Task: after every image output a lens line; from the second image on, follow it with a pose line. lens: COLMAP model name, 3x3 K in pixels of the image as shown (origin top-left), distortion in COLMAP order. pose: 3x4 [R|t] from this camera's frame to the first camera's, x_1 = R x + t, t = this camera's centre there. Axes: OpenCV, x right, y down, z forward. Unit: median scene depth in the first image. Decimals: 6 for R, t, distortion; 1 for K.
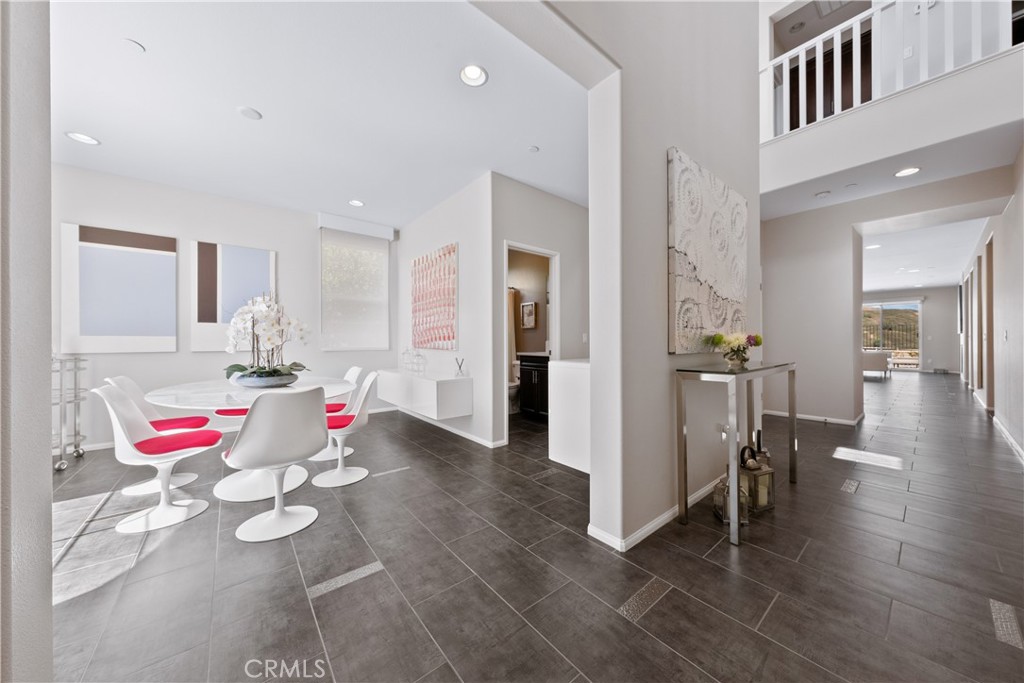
lens RADIAL K [[345.6, 0, 523.4], [0, 345.6, 340.5], [0, 0, 1]] dist [-0.002095, -0.000186]
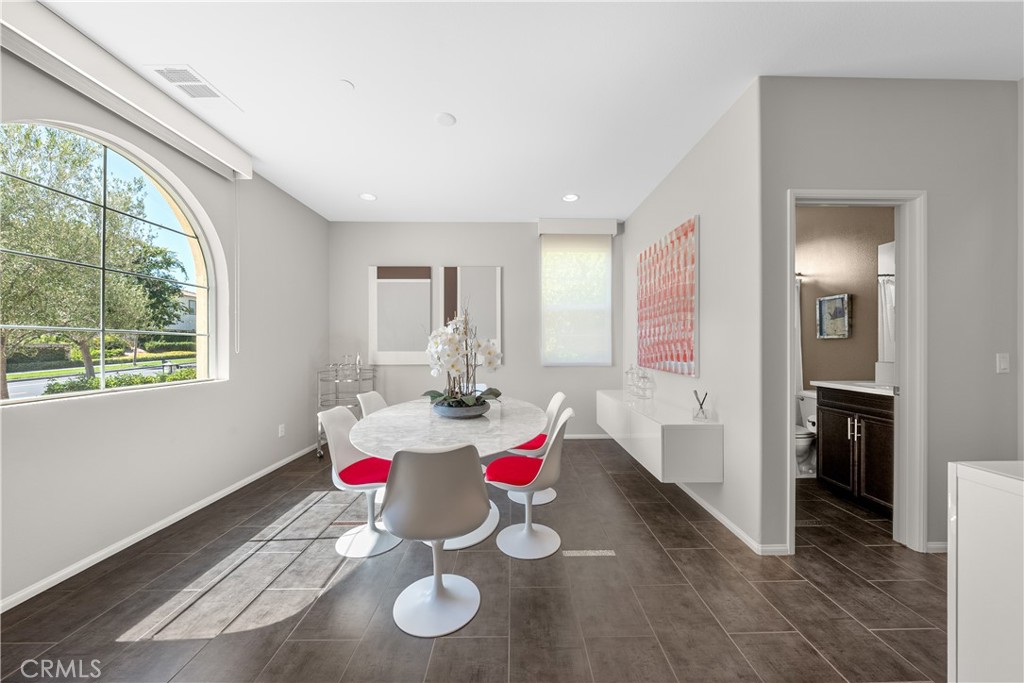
lens RADIAL K [[345.6, 0, 523.4], [0, 345.6, 340.5], [0, 0, 1]] dist [-0.002095, -0.000186]
pose [[0.769016, 0.000112, -0.639230, -0.024312], [-0.001478, 0.999998, -0.001604, -0.042650], [0.639228, 0.002178, 0.769014, 0.279711]]
